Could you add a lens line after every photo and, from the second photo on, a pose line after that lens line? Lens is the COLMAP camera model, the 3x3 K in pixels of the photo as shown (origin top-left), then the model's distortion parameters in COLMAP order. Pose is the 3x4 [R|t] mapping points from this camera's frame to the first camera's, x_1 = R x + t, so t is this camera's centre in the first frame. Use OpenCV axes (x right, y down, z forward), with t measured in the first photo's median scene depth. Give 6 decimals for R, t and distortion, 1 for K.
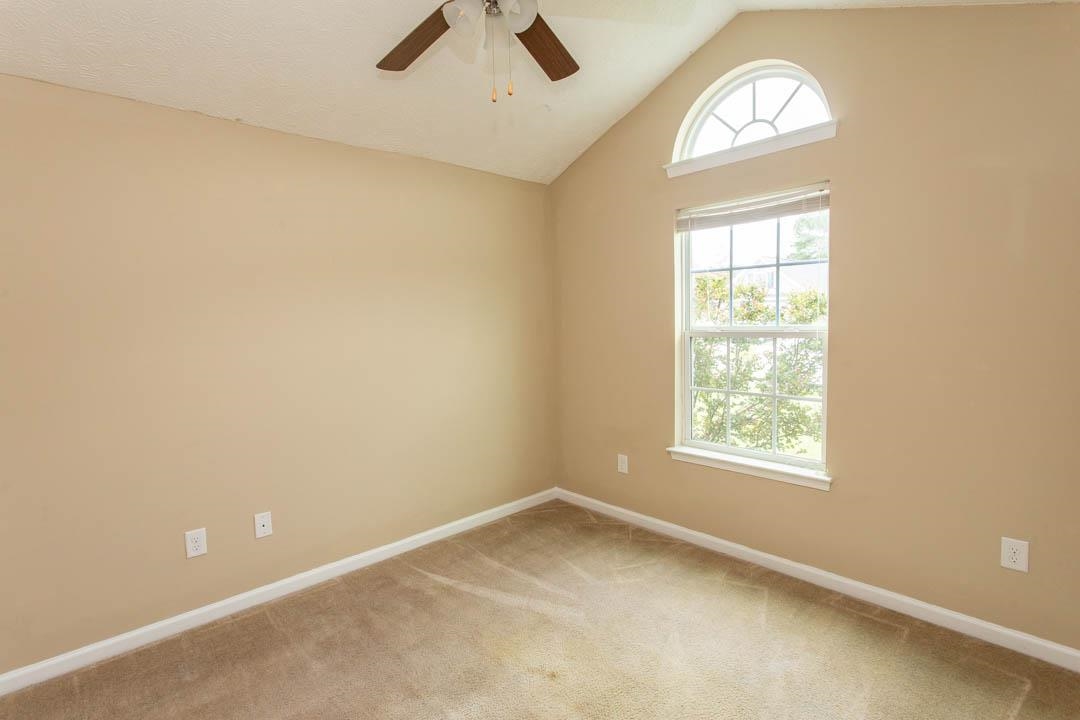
lens RADIAL K [[521.9, 0, 542.1], [0, 521.9, 352.3], [0, 0, 1]] dist [-0.015176, 0.008034]
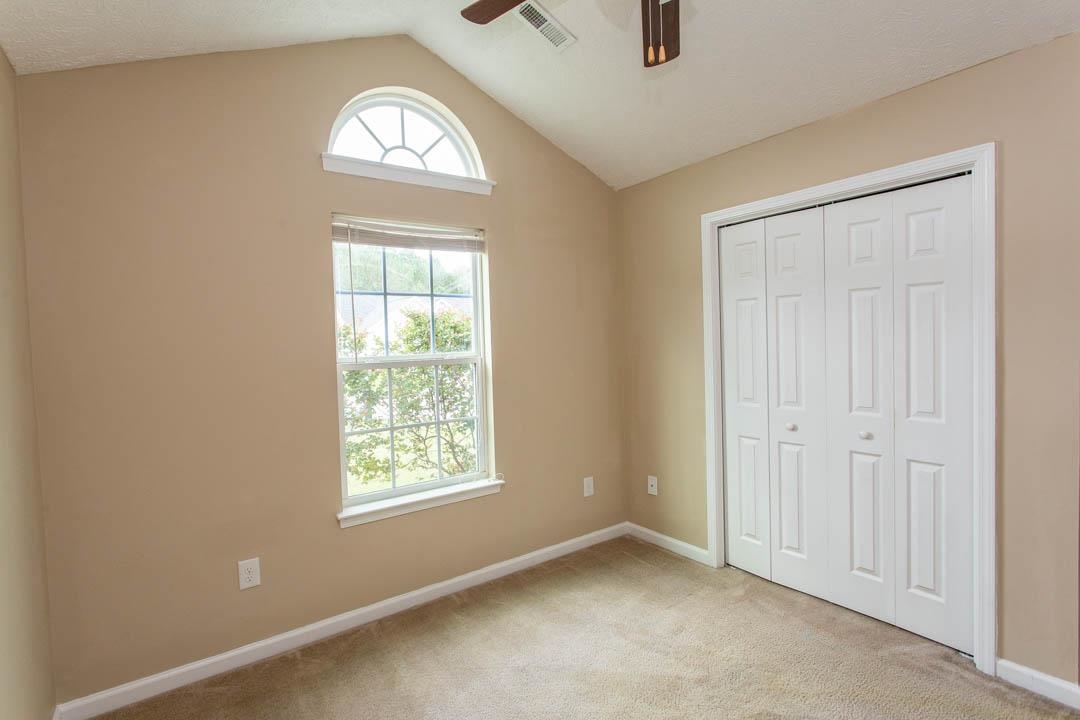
lens RADIAL K [[521.9, 0, 542.1], [0, 521.9, 352.3], [0, 0, 1]] dist [-0.015176, 0.008034]
pose [[0.120939, -0.005951, 0.992642, -0.528191], [0.091272, 0.995813, -0.005150, -0.028109], [-0.988455, 0.091224, 0.120976, 0.642673]]
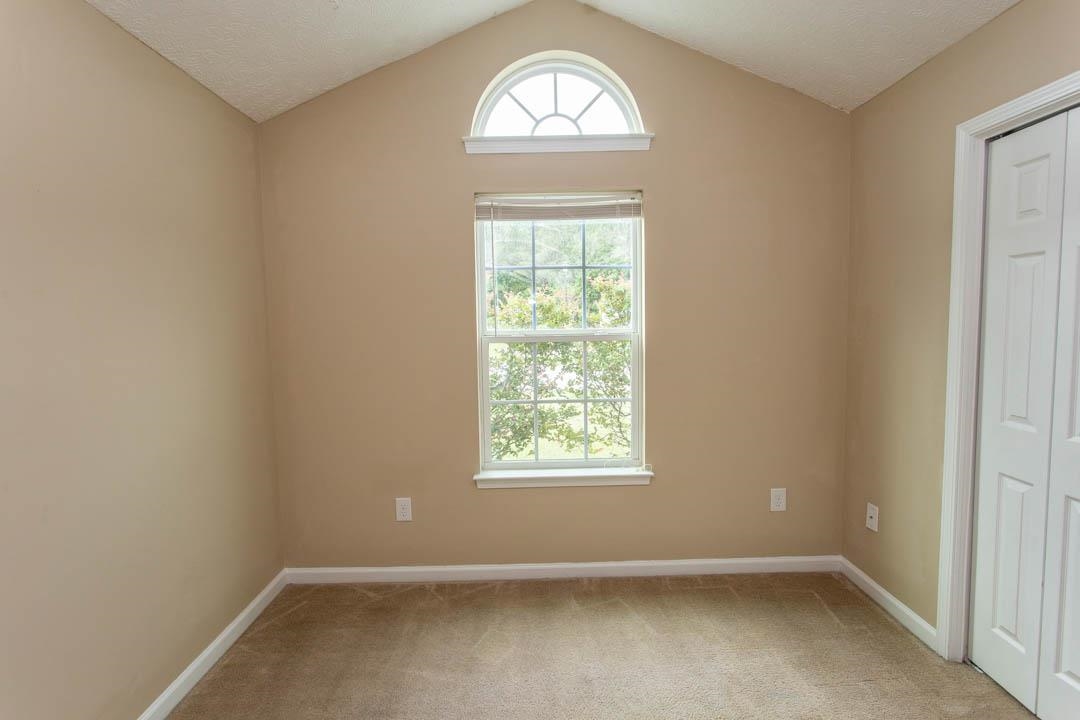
lens RADIAL K [[521.9, 0, 542.1], [0, 521.9, 352.3], [0, 0, 1]] dist [-0.015176, 0.008034]
pose [[0.674995, -0.040195, 0.736726, -0.321015], [0.050441, 0.998693, 0.008273, -0.018571], [-0.736096, 0.031577, 0.676141, 0.380057]]
